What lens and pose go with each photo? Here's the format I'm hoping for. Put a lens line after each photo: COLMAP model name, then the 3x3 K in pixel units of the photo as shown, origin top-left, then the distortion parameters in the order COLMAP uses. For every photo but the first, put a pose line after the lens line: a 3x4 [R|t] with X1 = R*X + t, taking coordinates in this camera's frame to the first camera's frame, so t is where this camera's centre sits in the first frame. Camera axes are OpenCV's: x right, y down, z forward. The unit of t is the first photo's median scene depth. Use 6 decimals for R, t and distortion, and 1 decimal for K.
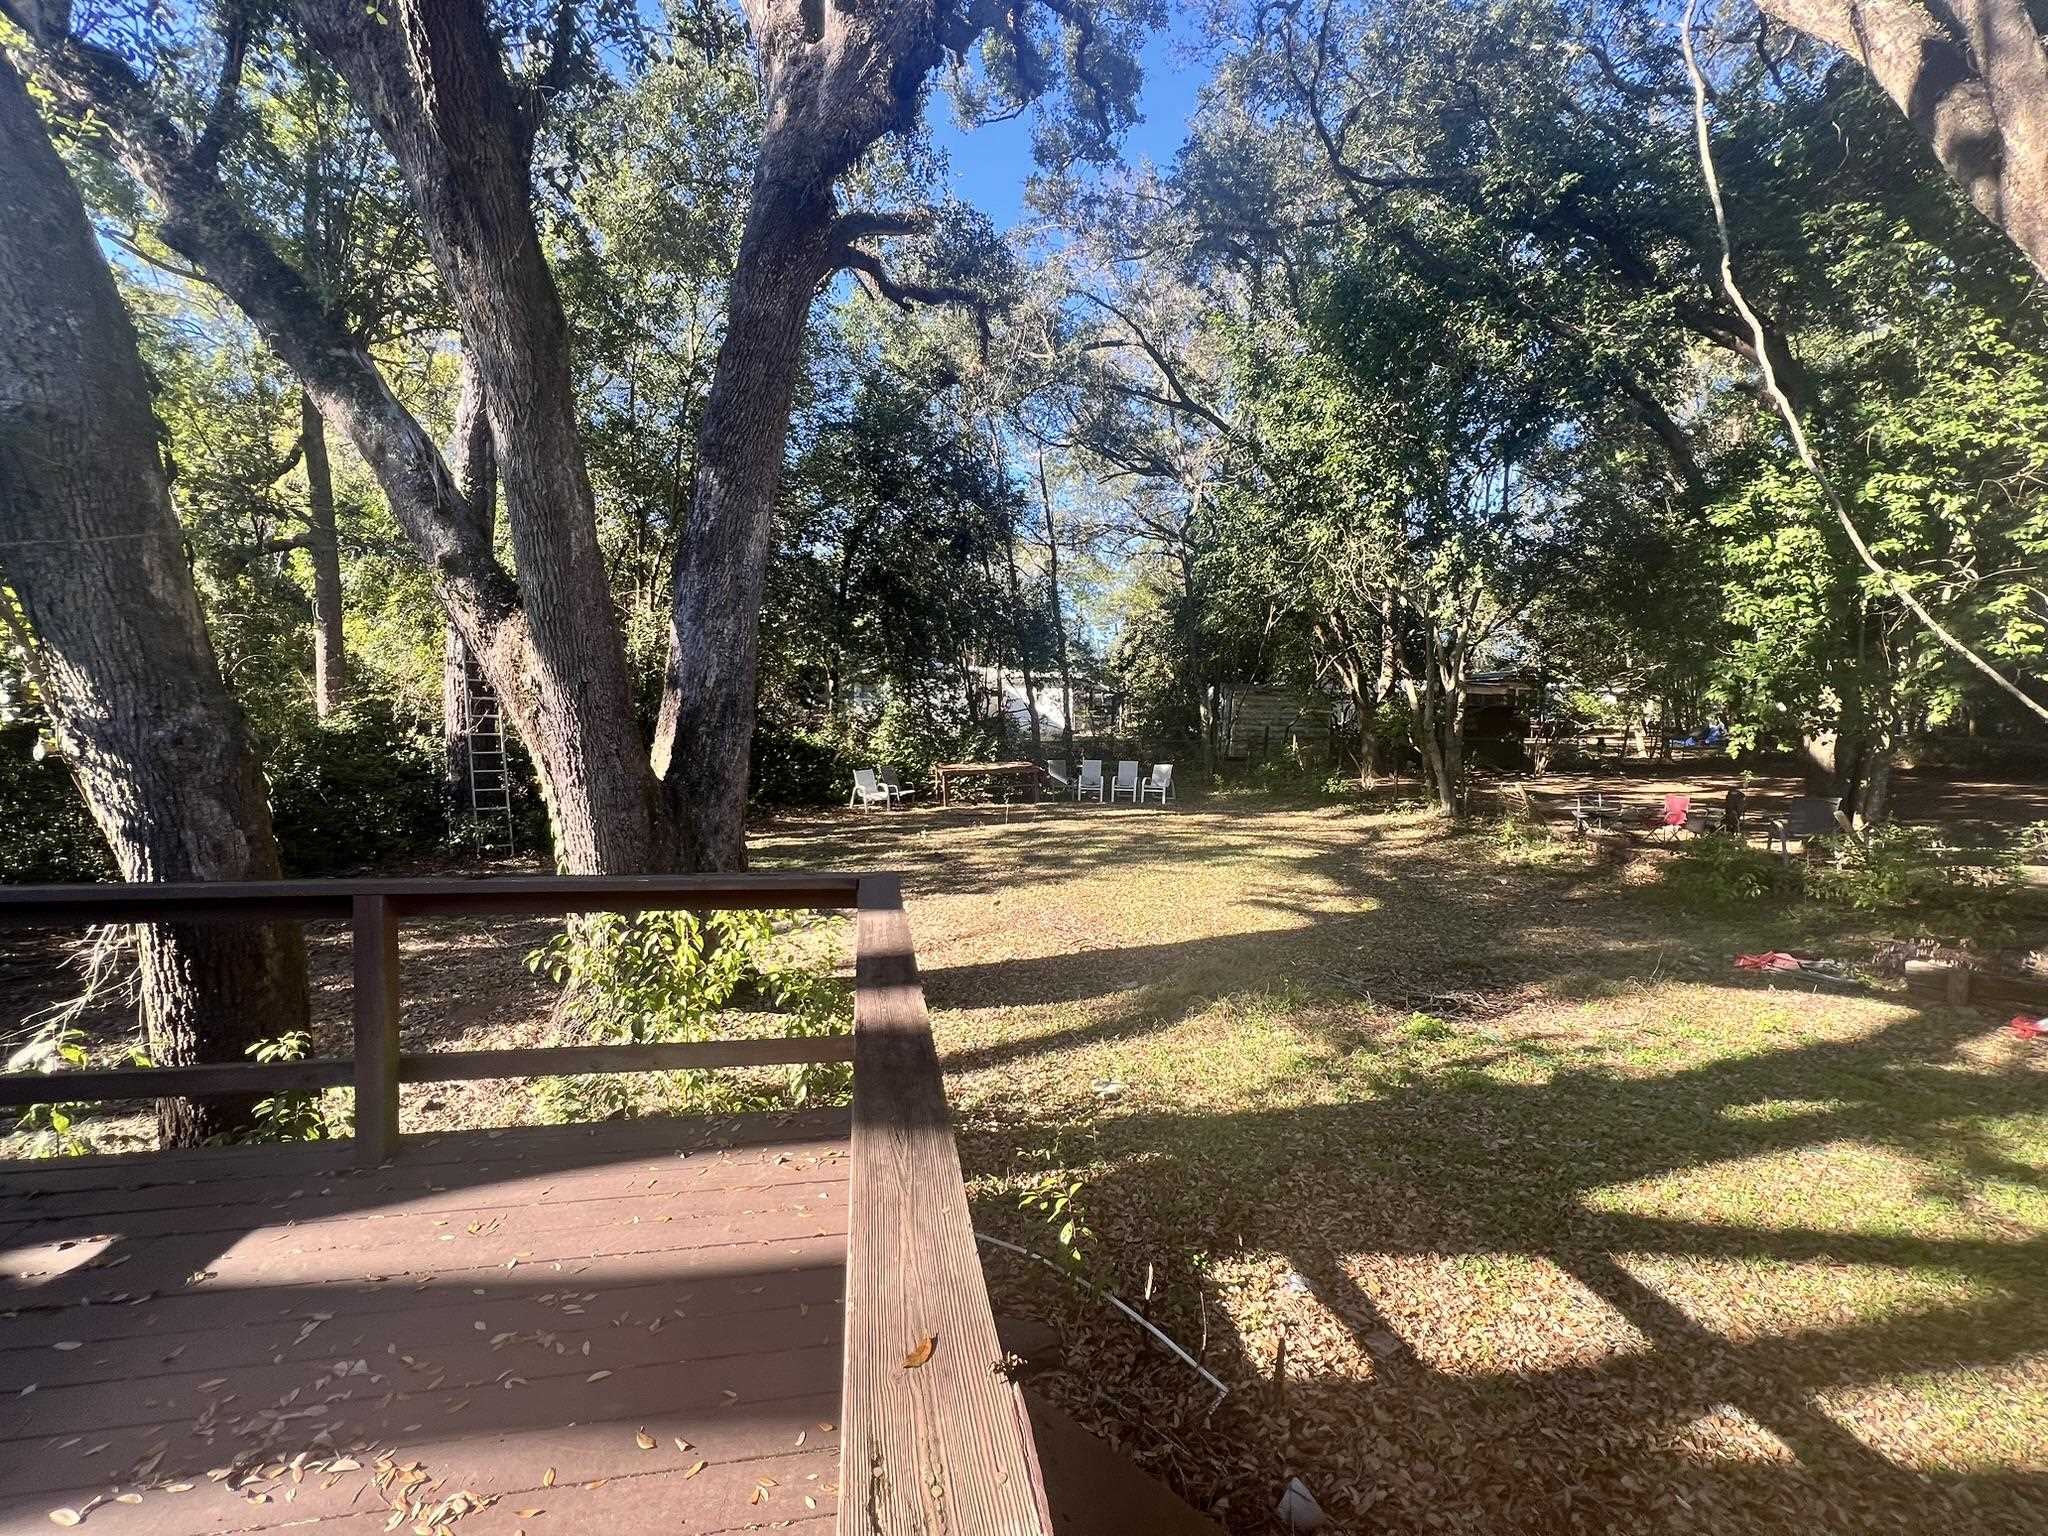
lens RADIAL K [[820.0, 0, 1022.7], [0, 820.0, 768.3], [0, 0, 1]] dist [-0.002262, 0.000549]
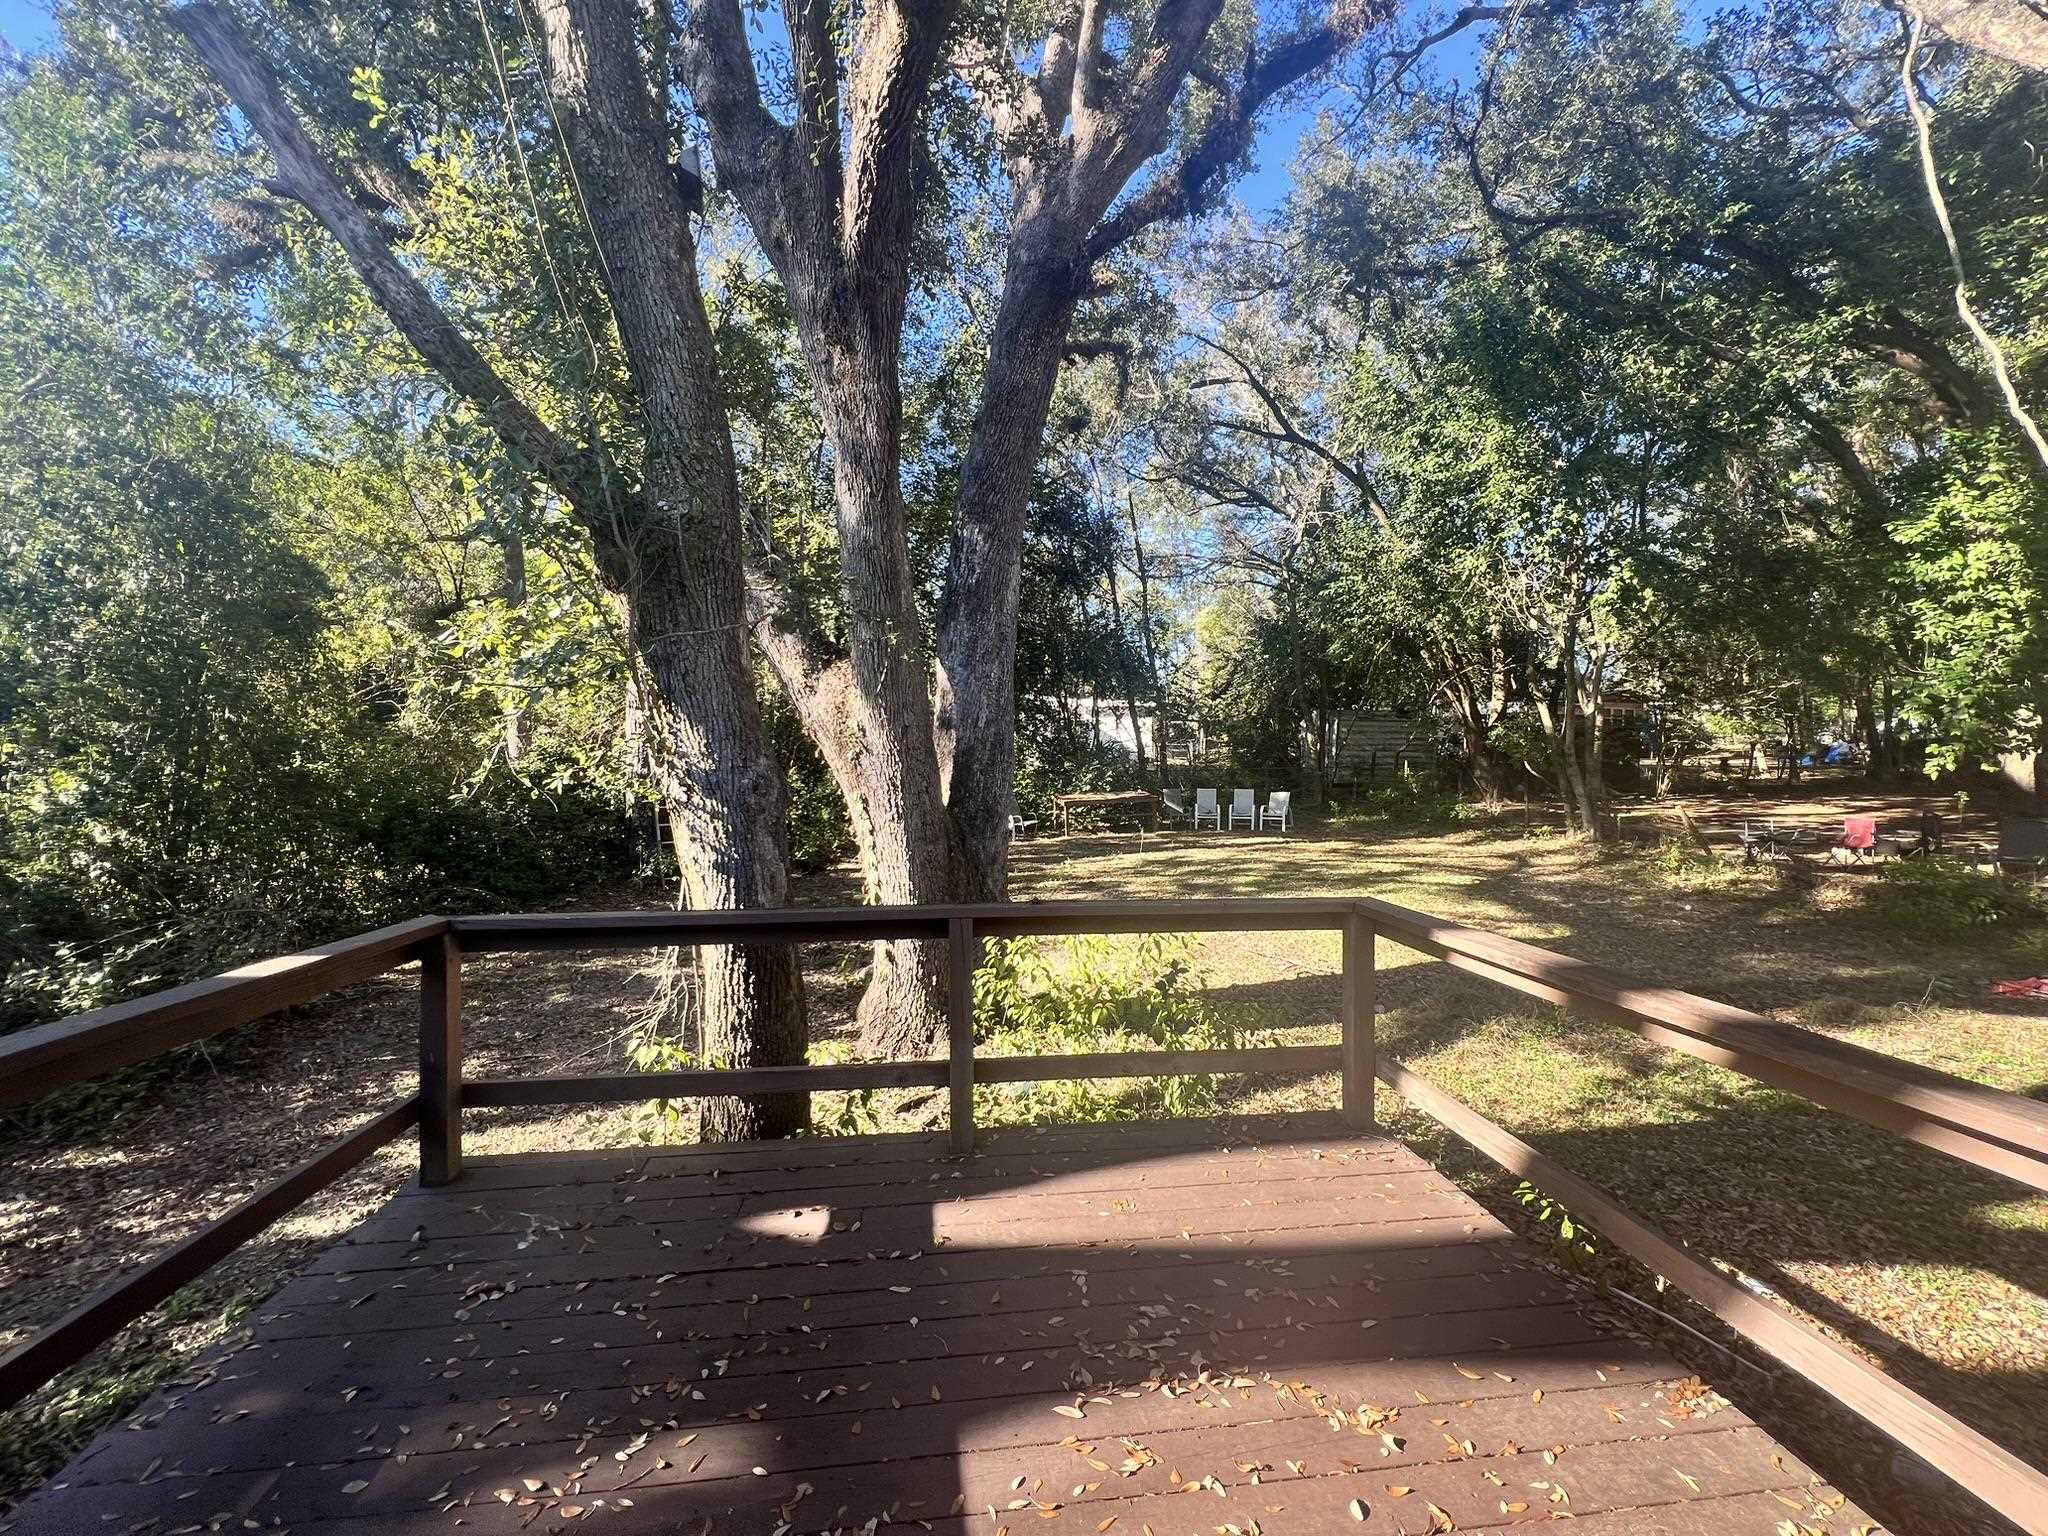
lens RADIAL K [[820.0, 0, 1024.1], [0, 820.0, 767.9], [0, 0, 1]] dist [-0.002262, 0.000549]
pose [[0.997928, -0.014651, -0.062649, -0.140054], [0.012407, 0.999273, -0.036060, -0.003463], [0.063131, 0.035208, 0.997384, -0.036098]]
